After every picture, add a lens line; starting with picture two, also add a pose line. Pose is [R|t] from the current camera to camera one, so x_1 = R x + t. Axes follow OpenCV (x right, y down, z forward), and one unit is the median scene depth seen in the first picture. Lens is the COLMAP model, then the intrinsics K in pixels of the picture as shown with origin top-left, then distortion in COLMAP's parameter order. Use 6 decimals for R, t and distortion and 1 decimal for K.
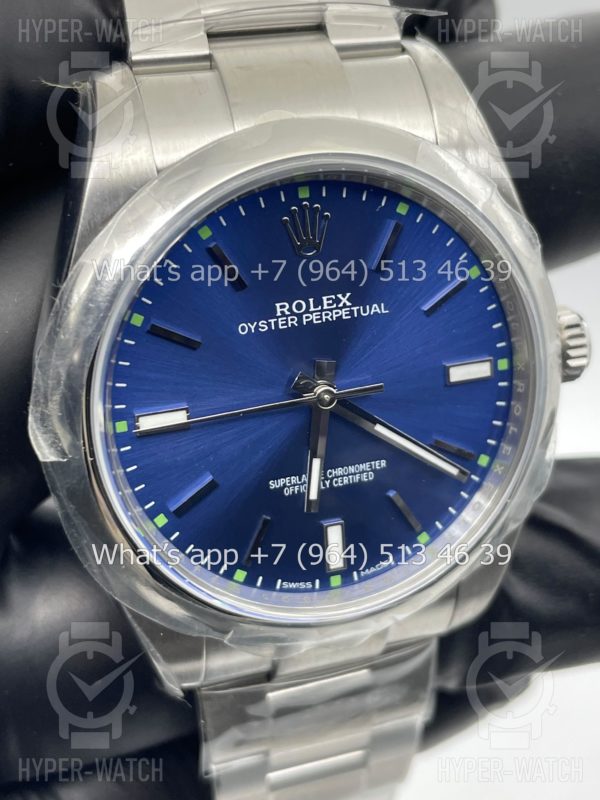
lens RADIAL K [[1265.9, 0, 302.2], [0, 1265.9, 394.7], [0, 0, 1]] dist [0.108100, 0.000000]
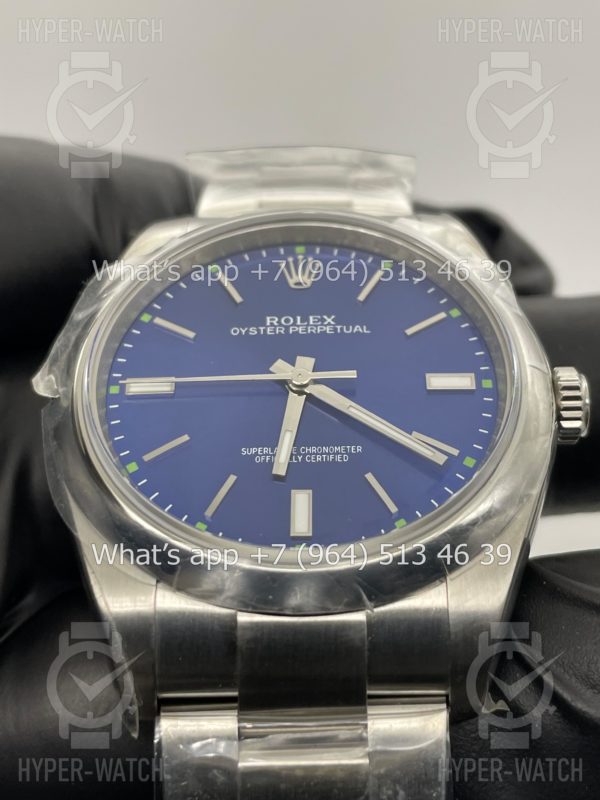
lens RADIAL K [[1265.9, 0, 309.2], [0, 1265.9, 395.6], [0, 0, 1]] dist [0.108100, 0.000000]
pose [[0.943591, -0.128342, -0.305227, 0.353034], [-0.153119, 0.648202, -0.745915, 0.816096], [0.293581, 0.750575, 0.591986, 0.372157]]
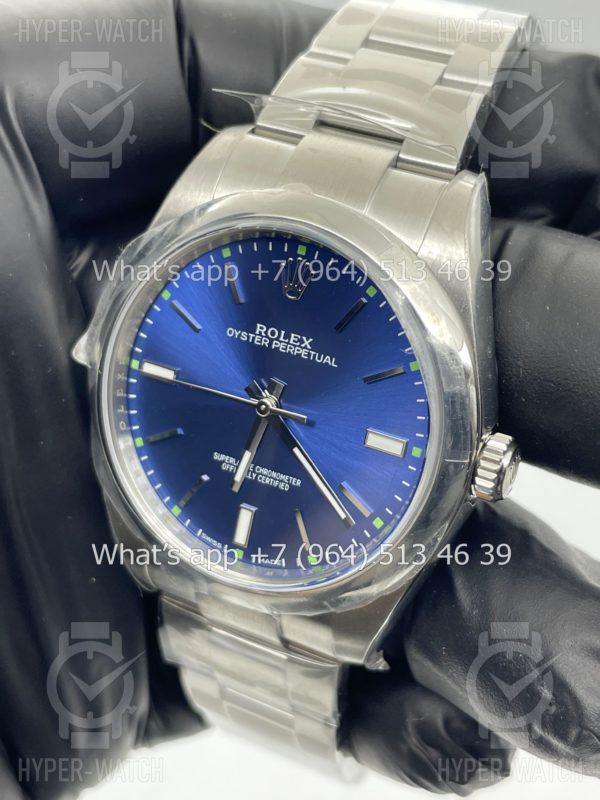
lens RADIAL K [[1265.9, 0, 294.9], [0, 1265.9, 402.0], [0, 0, 1]] dist [0.108100, 0.000000]
pose [[0.702635, 0.377909, -0.602901, 0.798622], [-0.420883, 0.903918, 0.076085, -0.111728], [0.573726, 0.200291, 0.794180, 0.011690]]
